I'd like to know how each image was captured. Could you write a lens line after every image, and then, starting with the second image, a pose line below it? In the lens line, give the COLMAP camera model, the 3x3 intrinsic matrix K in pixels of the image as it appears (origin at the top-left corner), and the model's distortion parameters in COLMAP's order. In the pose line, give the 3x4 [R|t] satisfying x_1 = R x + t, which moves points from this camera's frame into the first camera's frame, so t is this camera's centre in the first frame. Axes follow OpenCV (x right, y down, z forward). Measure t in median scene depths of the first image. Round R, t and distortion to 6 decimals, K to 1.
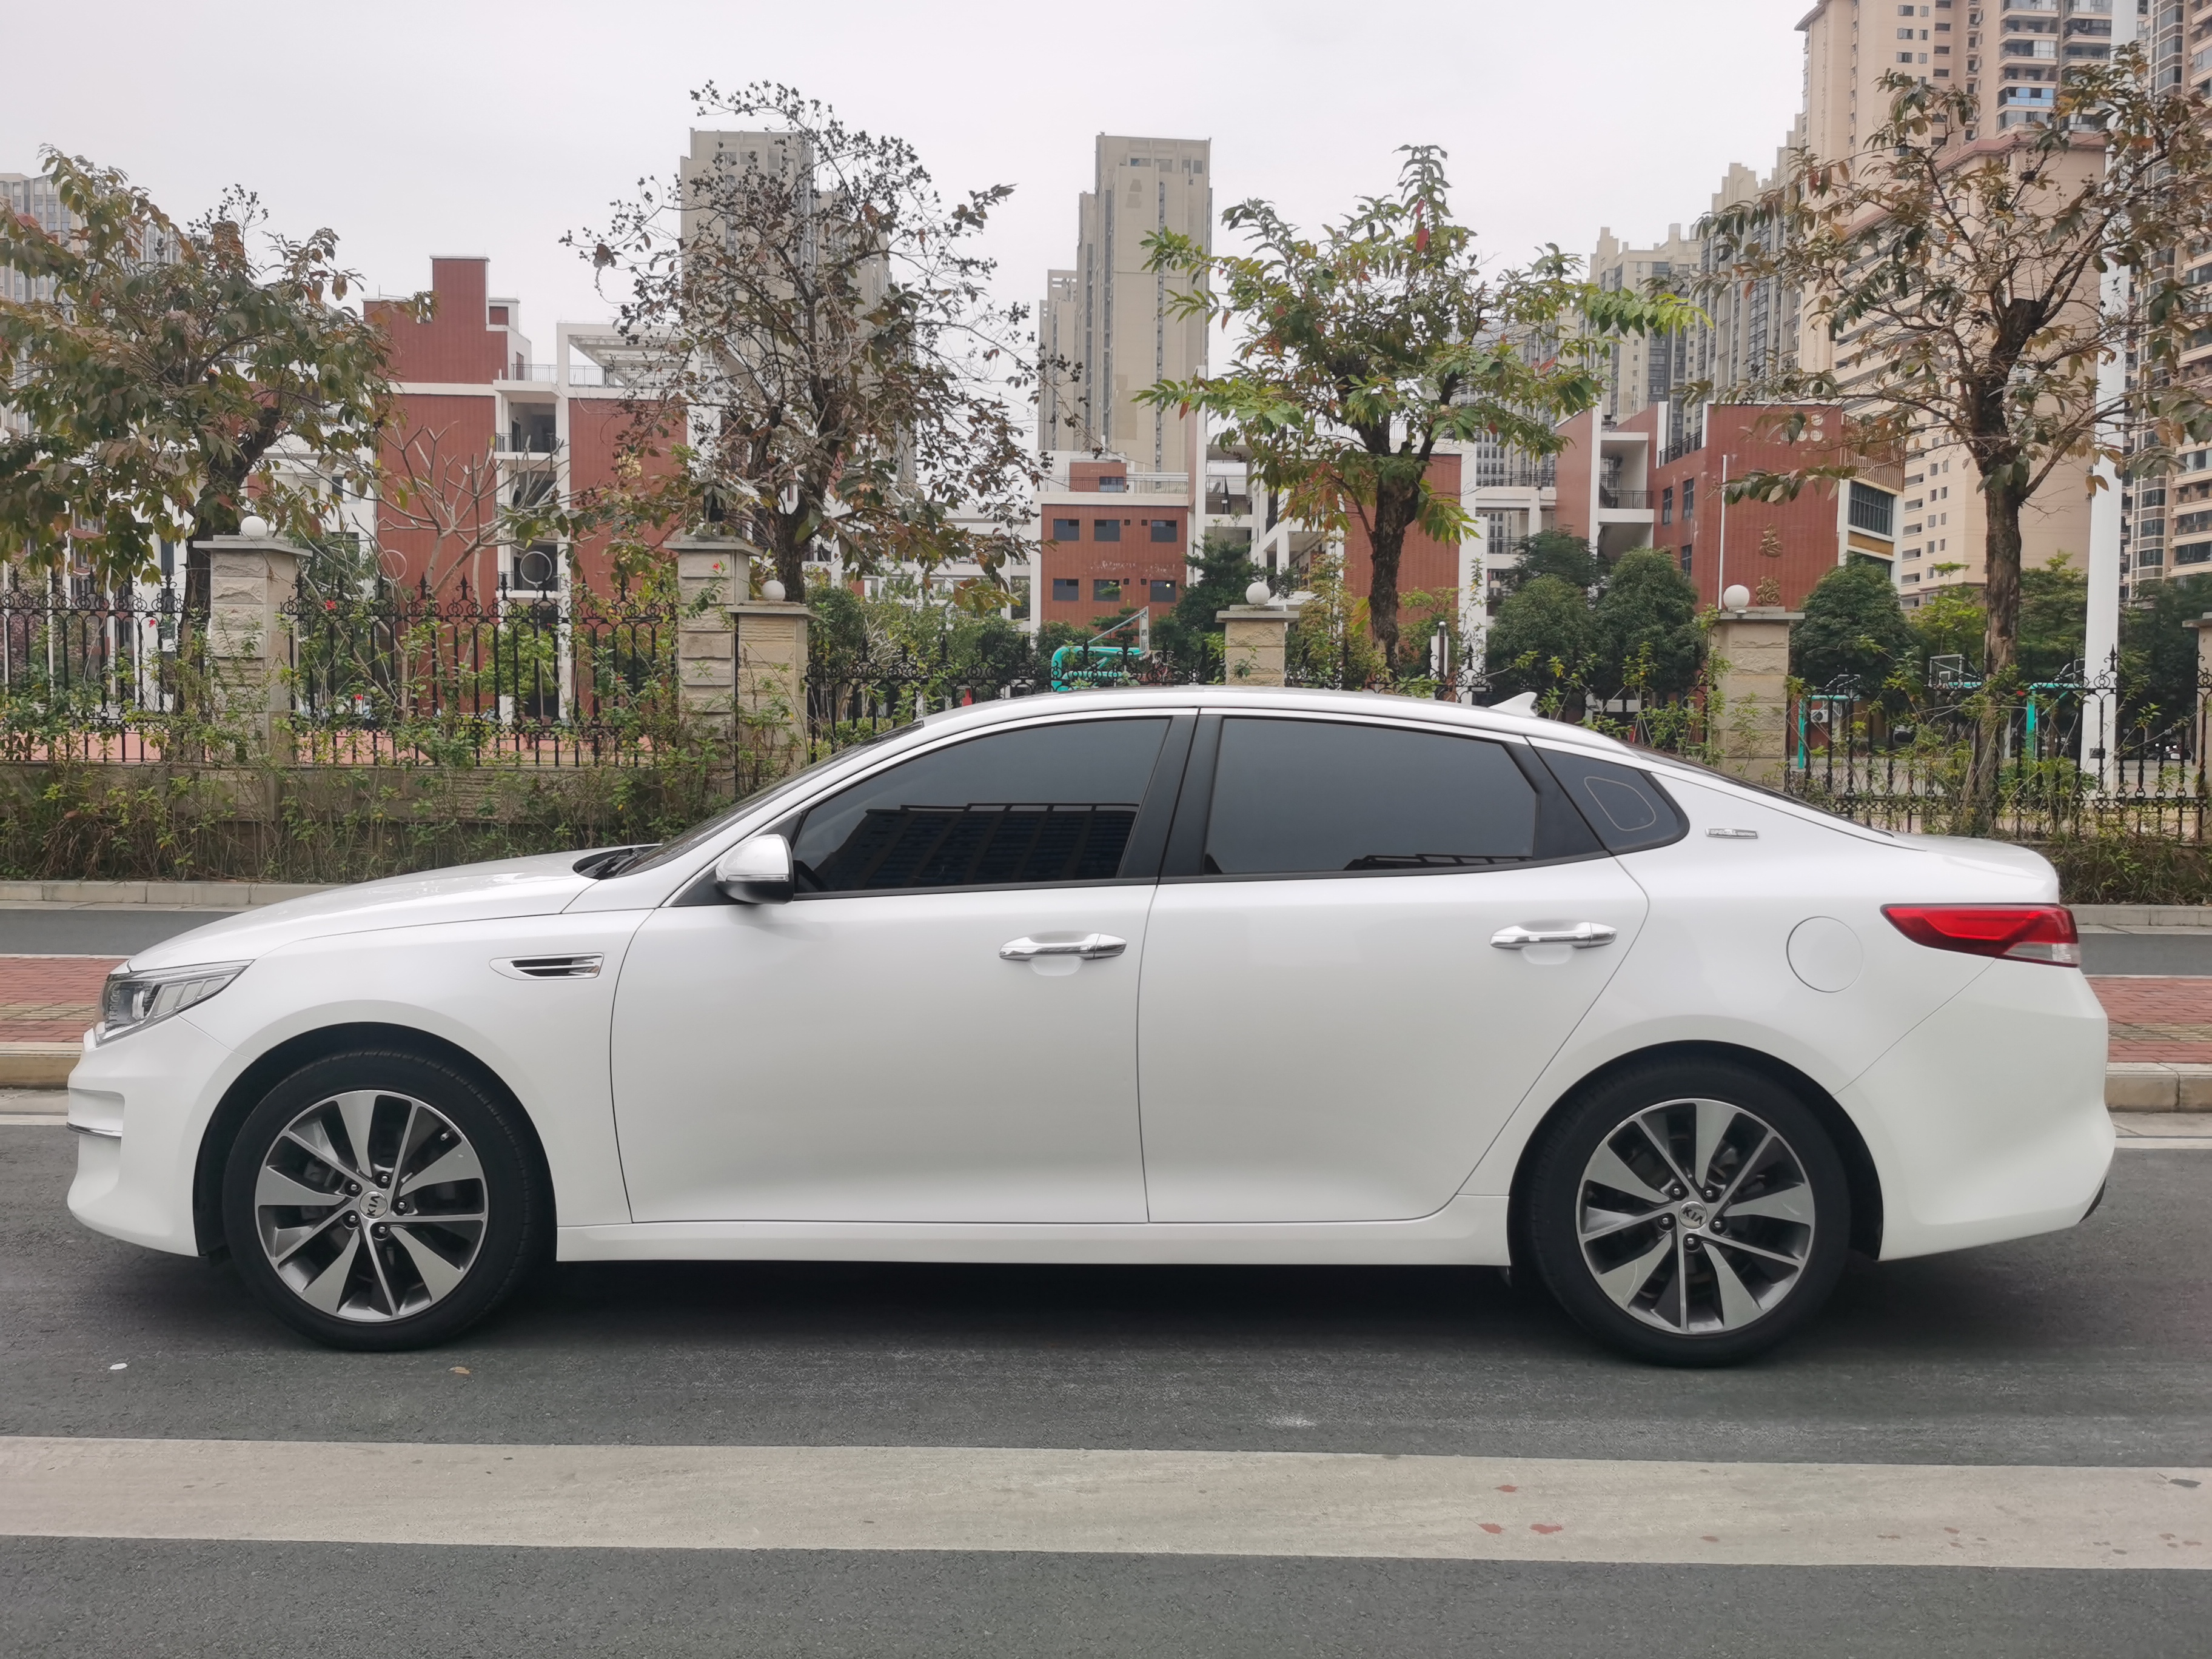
lens RADIAL K [[1709.9, 0, 1135.0], [0, 1709.9, 822.6], [0, 0, 1]] dist [0.061220, -0.080793]
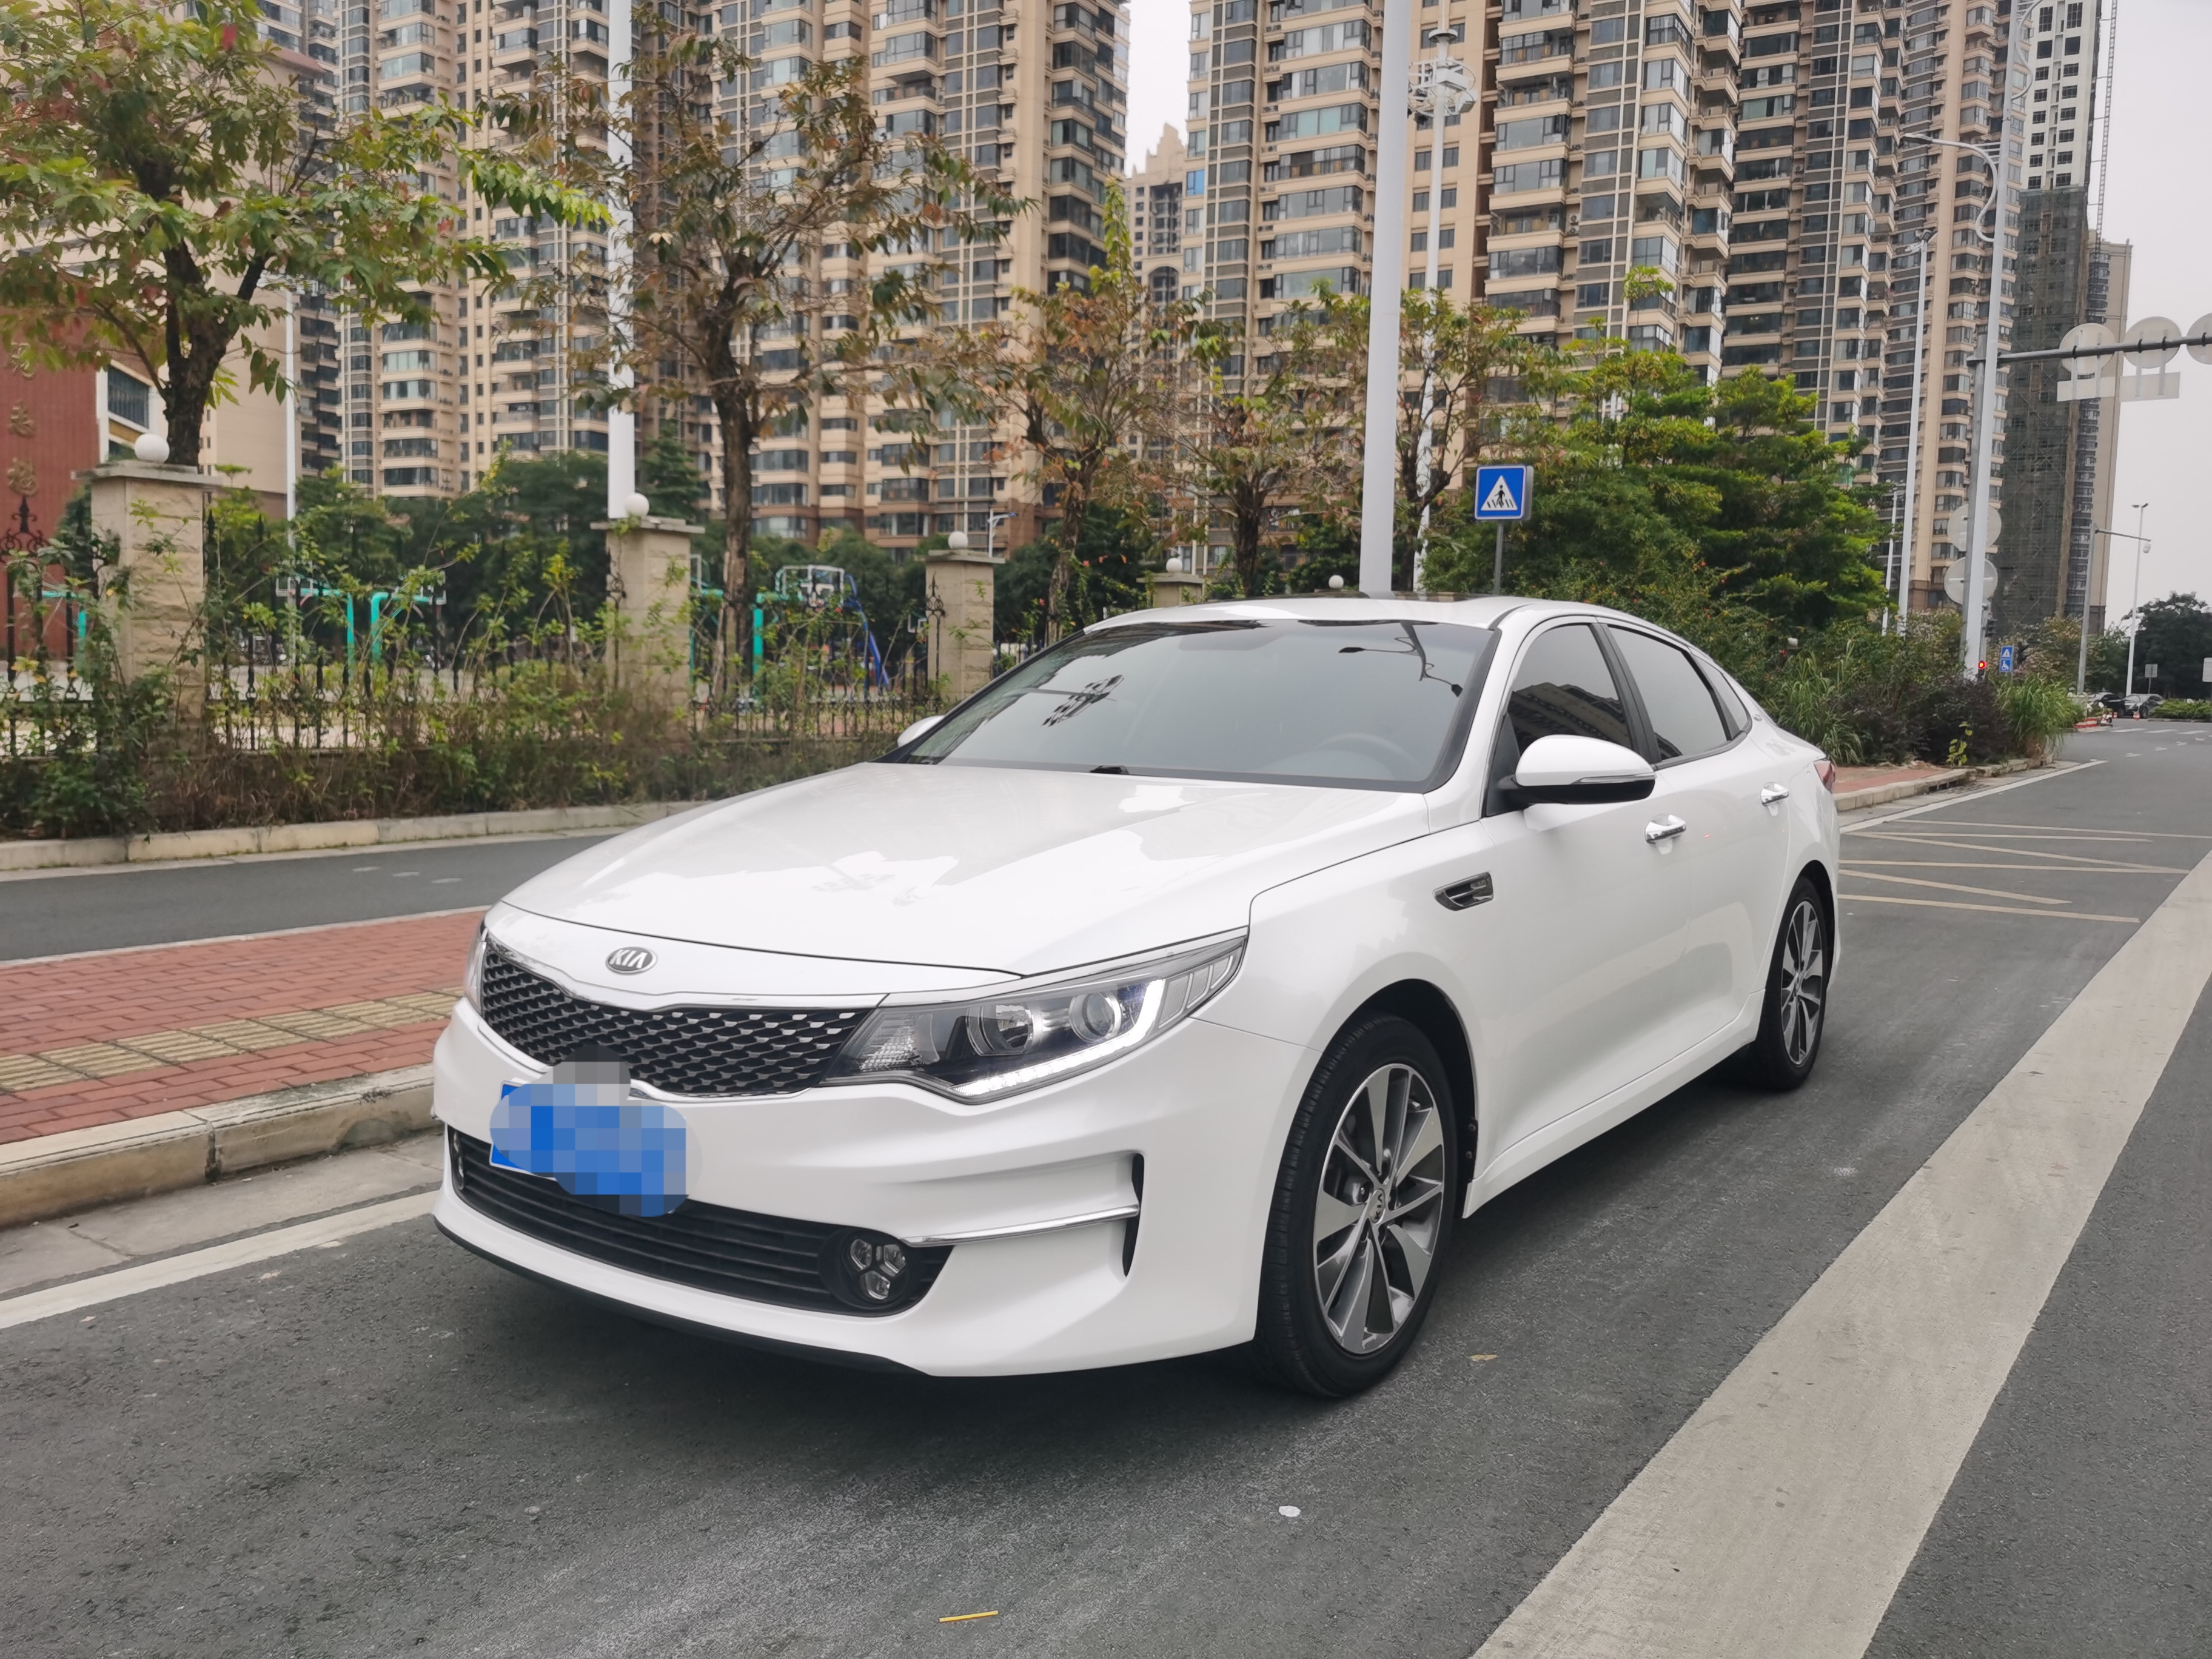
lens RADIAL K [[1709.9, 0, 1111.1], [0, 1709.9, 813.3], [0, 0, 1]] dist [0.061220, -0.080793]
pose [[0.570211, -0.065287, 0.818900, -0.353764], [0.026077, 0.997773, 0.061390, -0.005007], [-0.821084, -0.013650, 0.570644, 0.196346]]
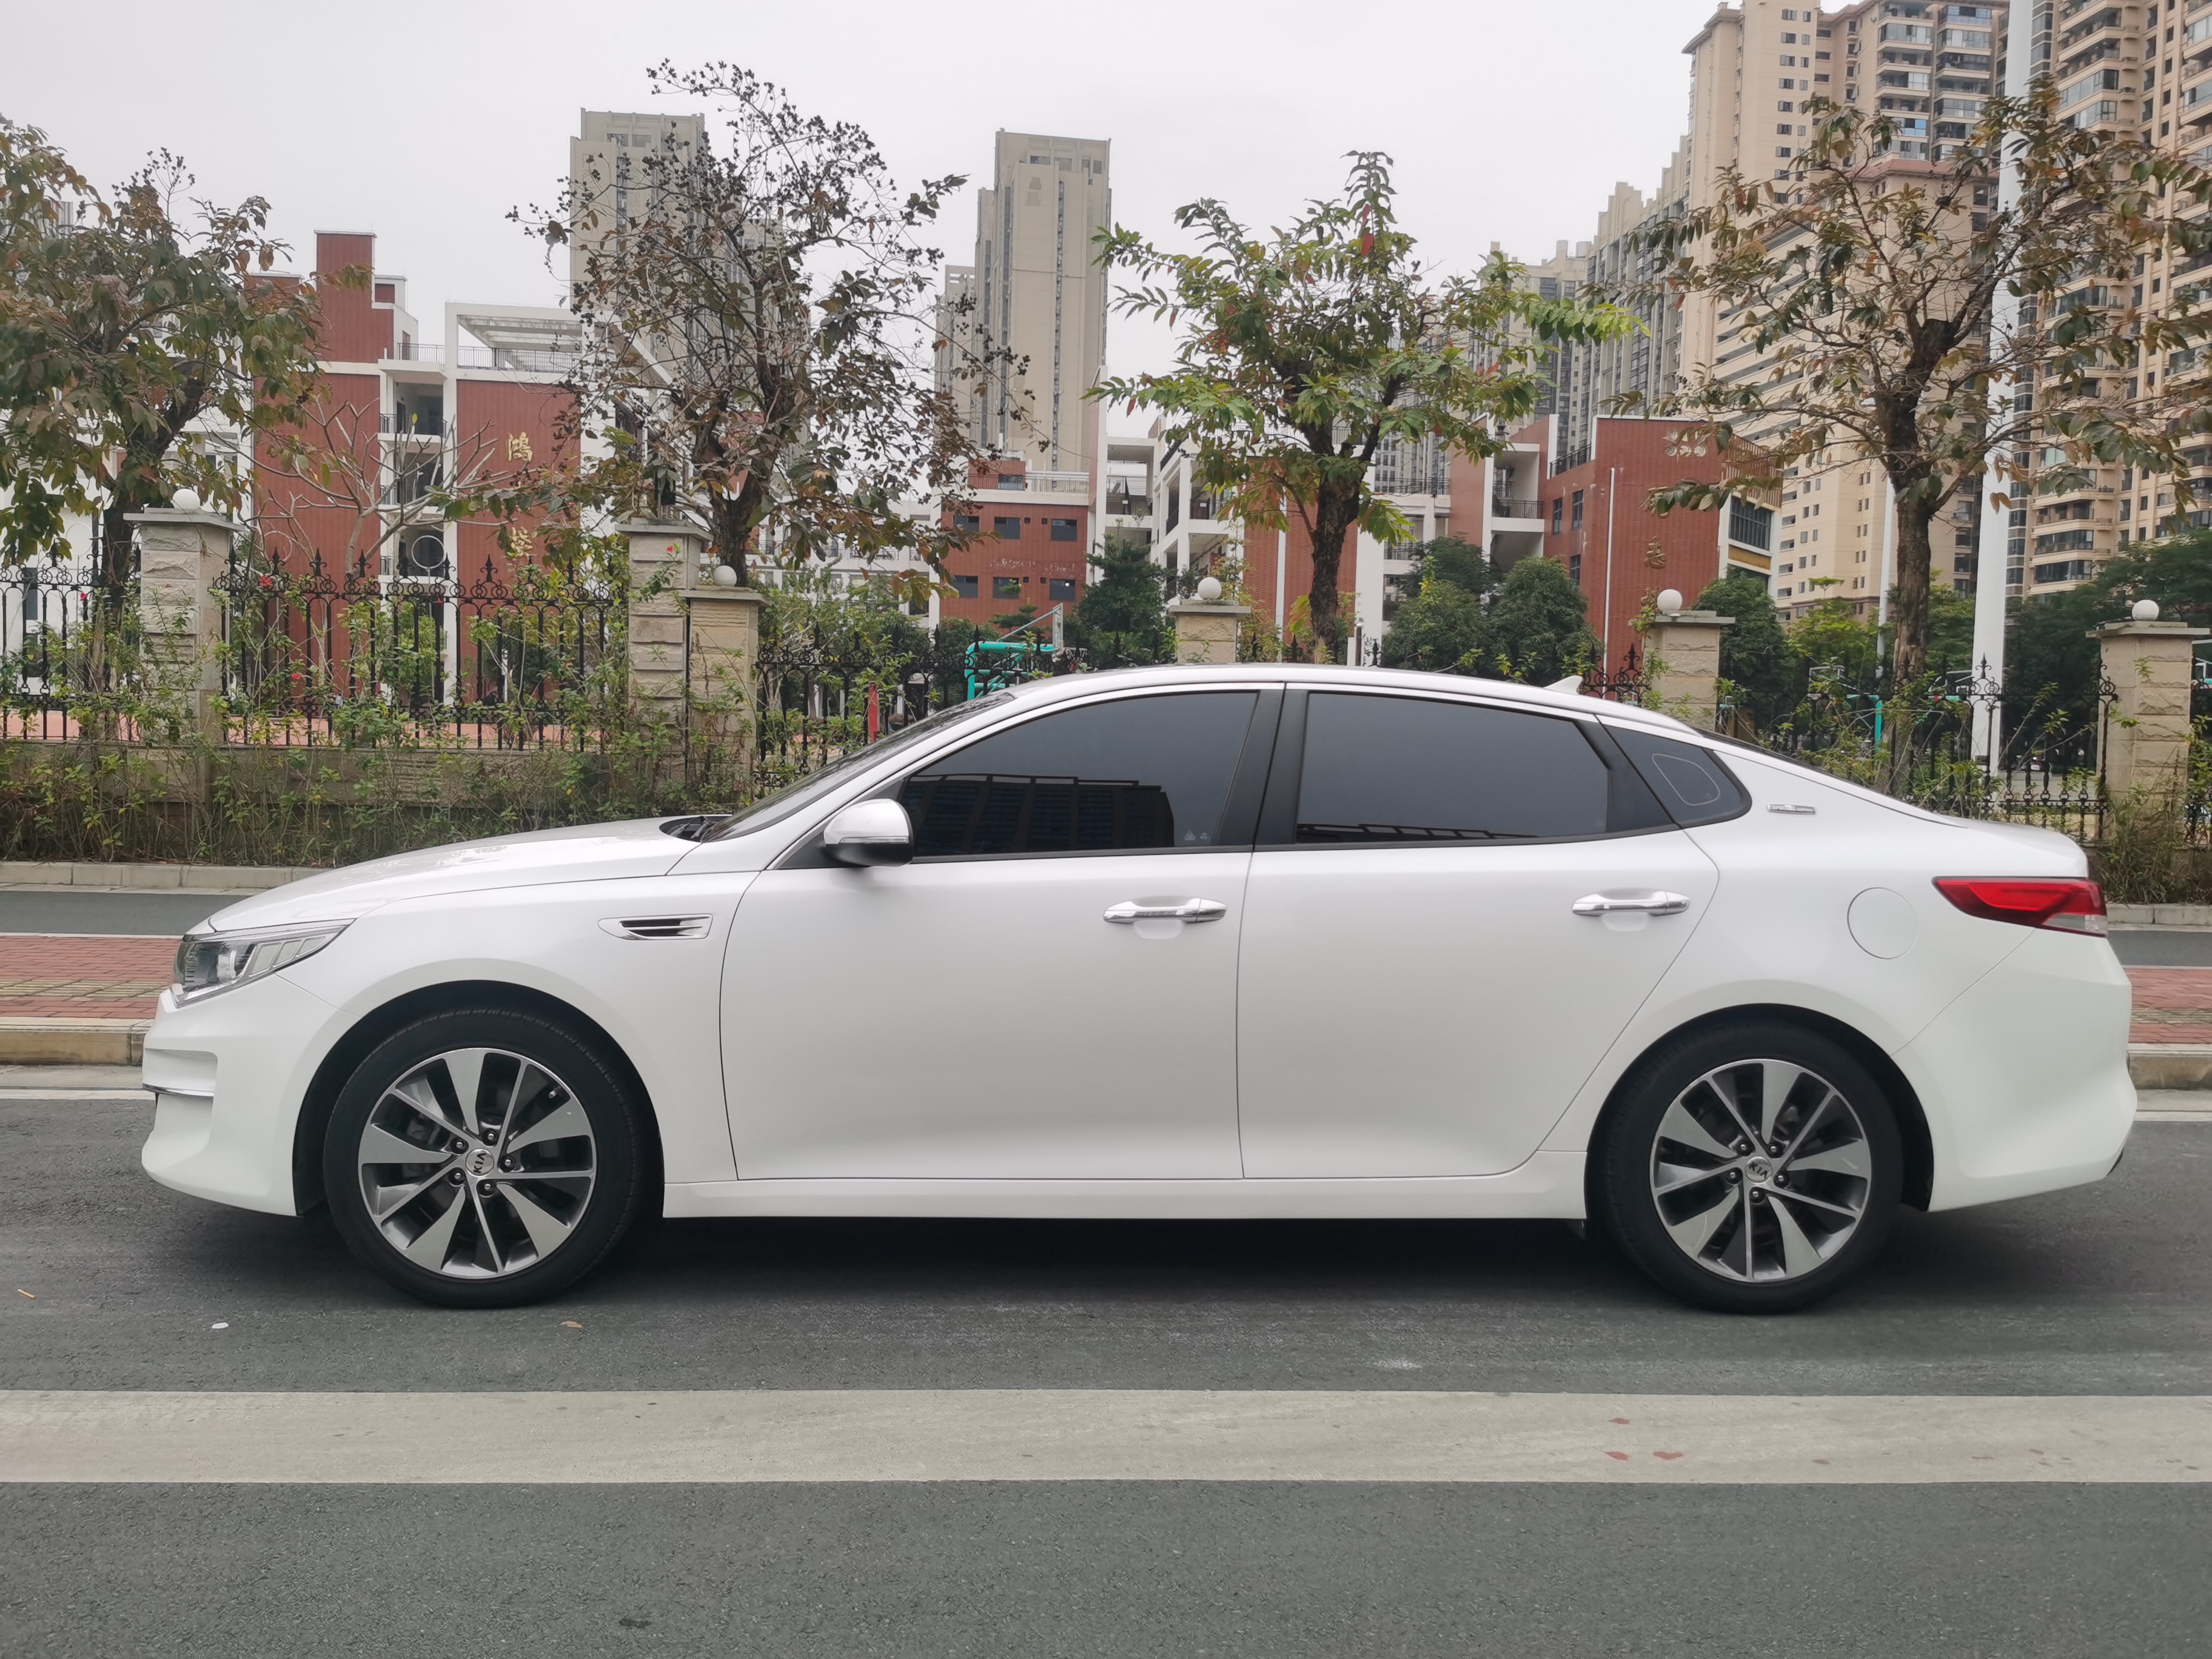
lens RADIAL K [[1709.9, 0, 1135.8], [0, 1709.9, 827.7], [0, 0, 1]] dist [0.061220, -0.080793]
pose [[0.997809, 0.010056, 0.065384, -0.038541], [-0.010230, 0.999945, 0.002332, 0.006093], [-0.065357, -0.002996, 0.997857, -0.008014]]
